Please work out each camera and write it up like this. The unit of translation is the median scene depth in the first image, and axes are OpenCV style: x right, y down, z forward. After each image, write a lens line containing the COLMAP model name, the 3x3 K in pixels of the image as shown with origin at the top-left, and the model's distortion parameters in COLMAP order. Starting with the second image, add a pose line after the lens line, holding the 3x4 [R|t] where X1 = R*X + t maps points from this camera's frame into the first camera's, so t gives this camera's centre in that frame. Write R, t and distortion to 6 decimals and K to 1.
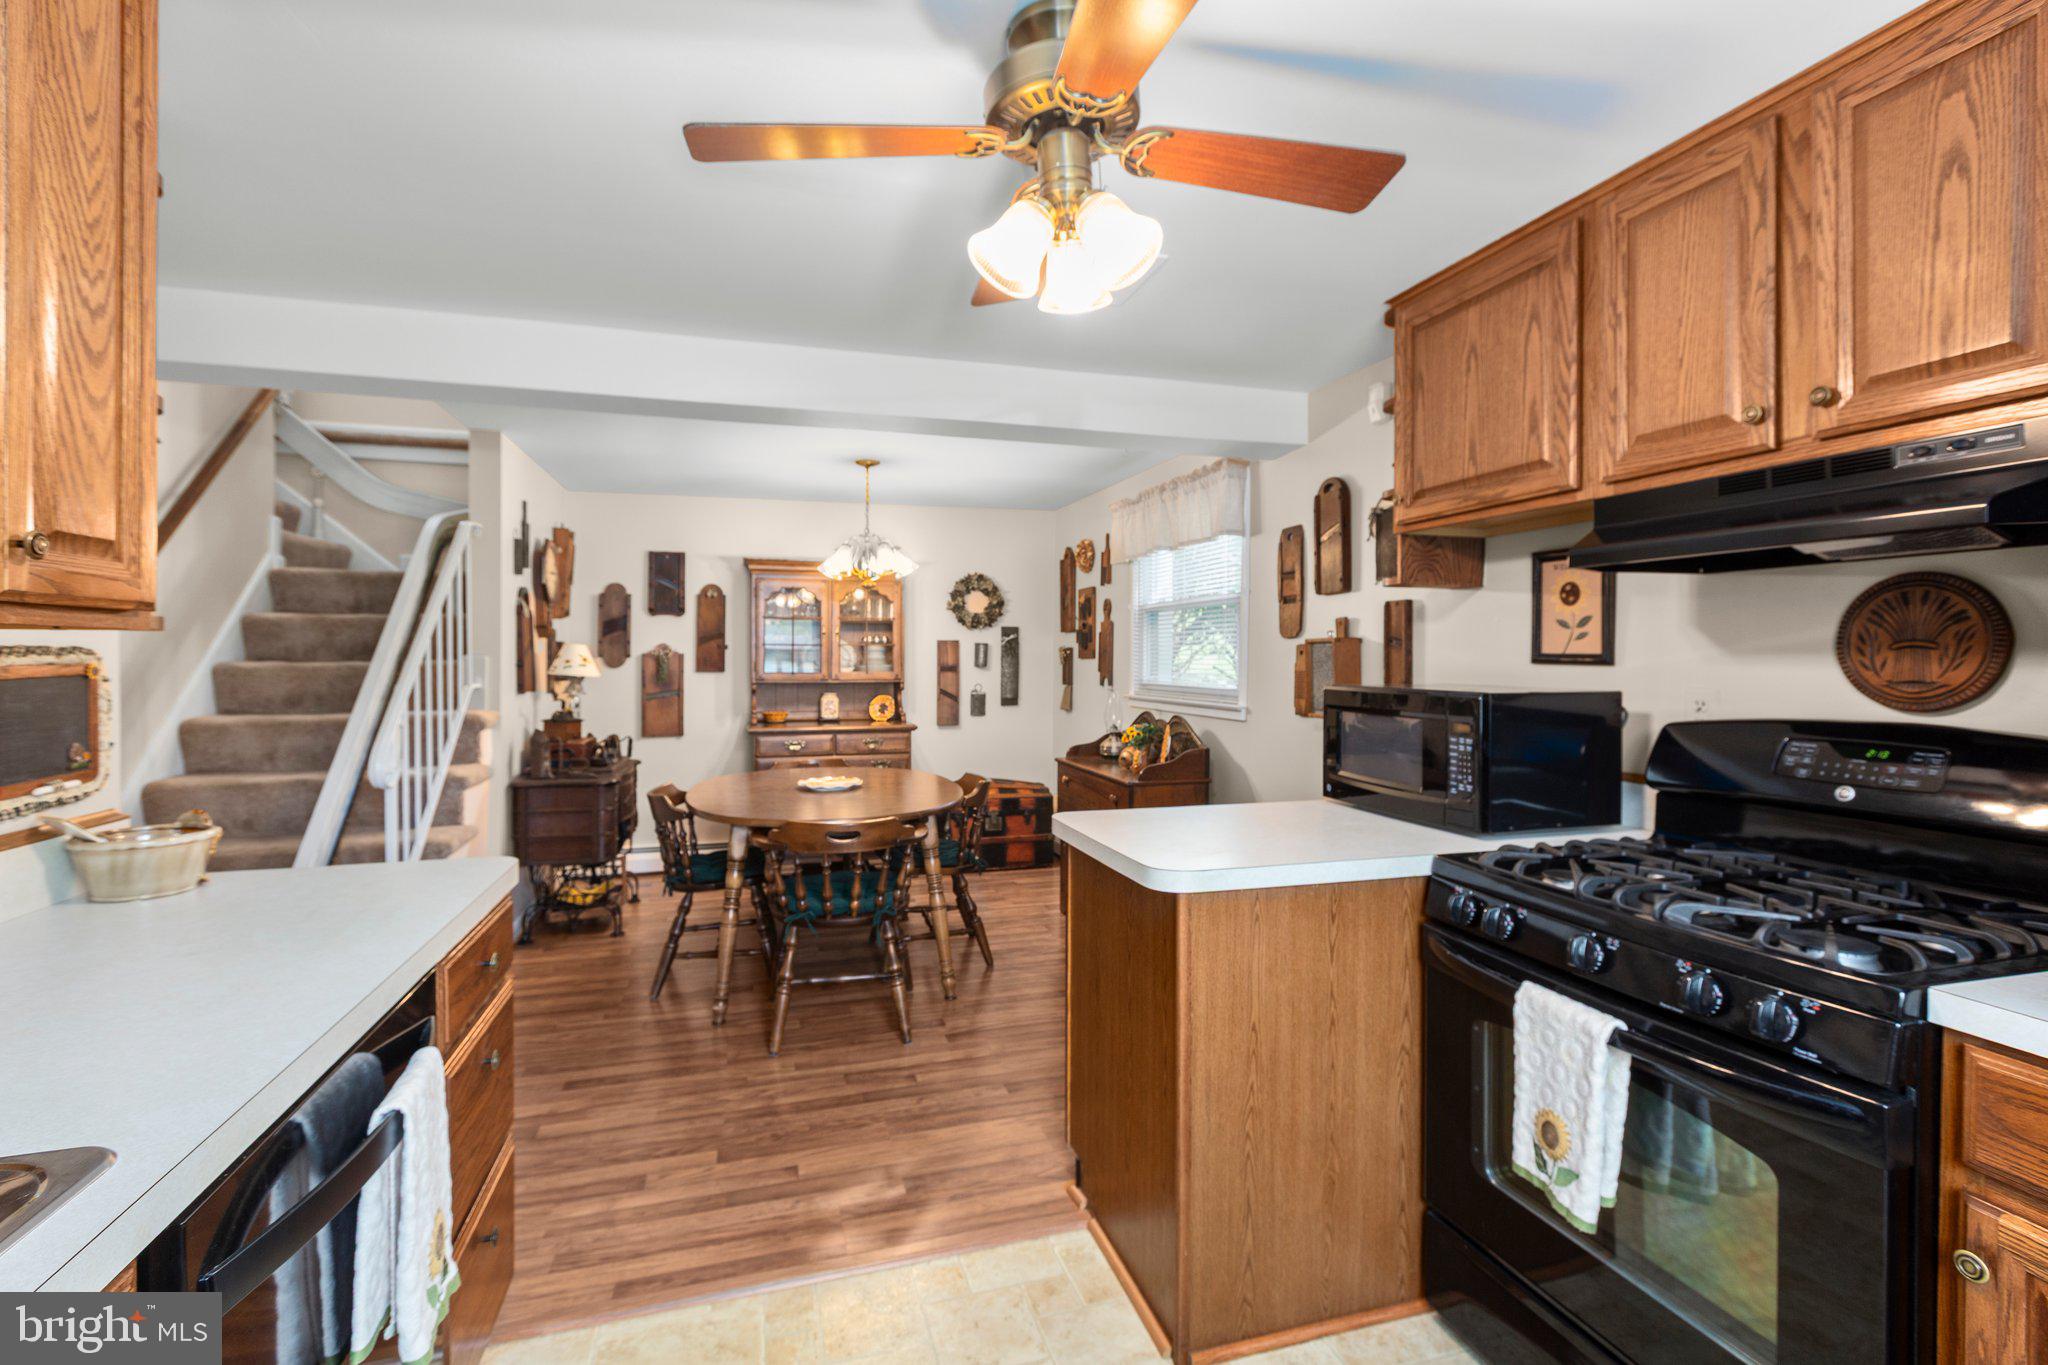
lens RADIAL K [[917.8, 0, 1018.8], [0, 917.8, 656.7], [0, 0, 1]] dist [-0.000441, 0.000182]
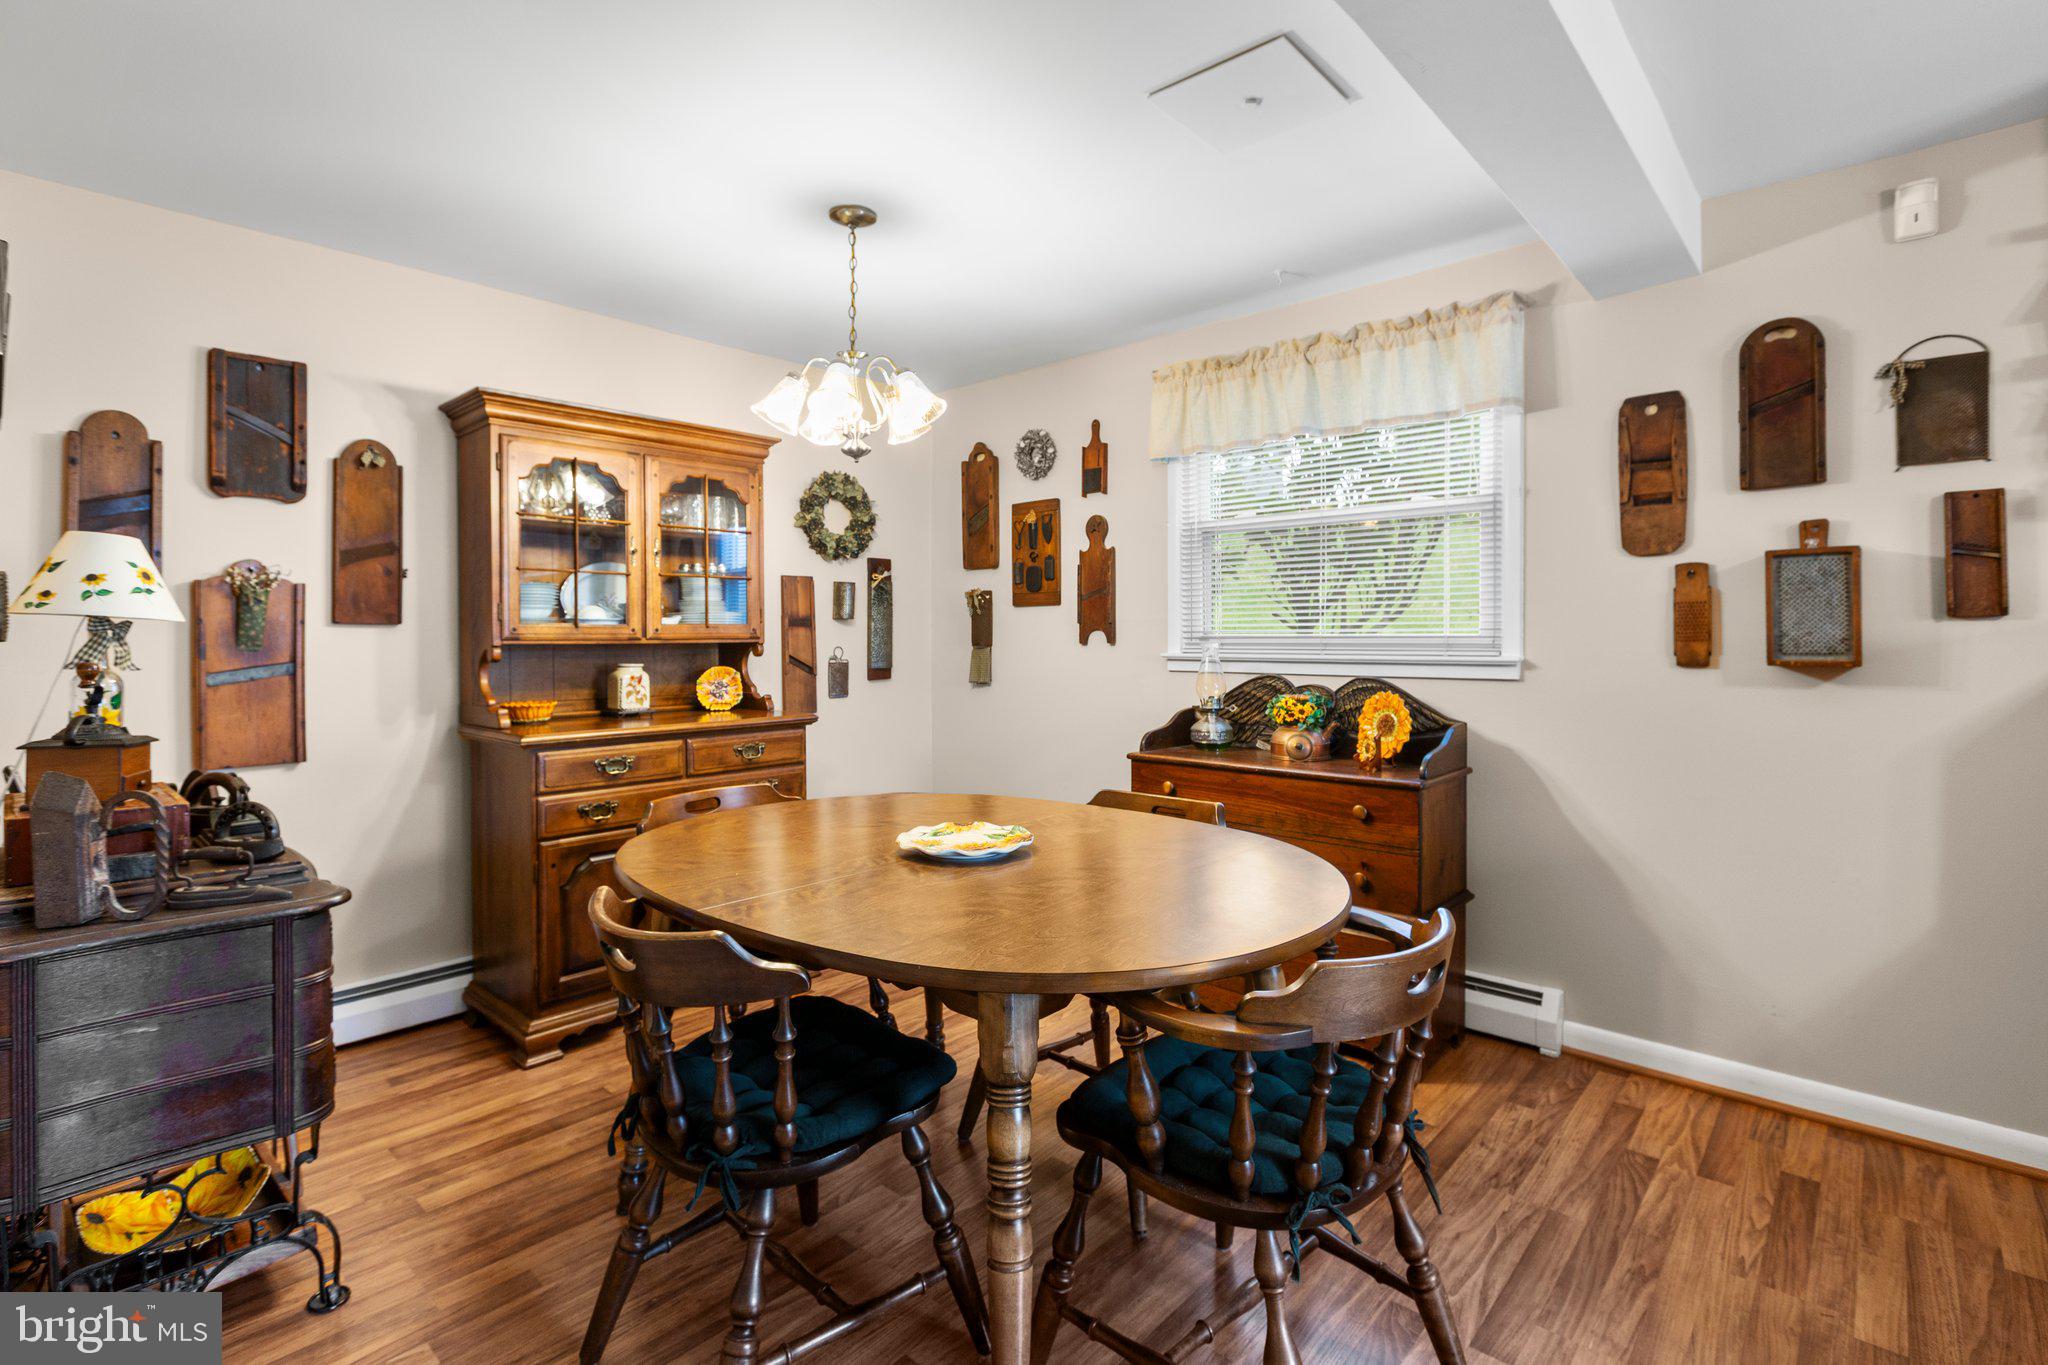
lens RADIAL K [[963.1, 0, 1023.1], [0, 963.1, 640.4], [0, 0, 1]] dist [0.001758, 0.000019]
pose [[0.852542, -0.007318, 0.522607, -0.307399], [0.004518, 0.999968, 0.006631, 0.023175], [-0.522639, -0.003292, 0.852548, 0.396175]]
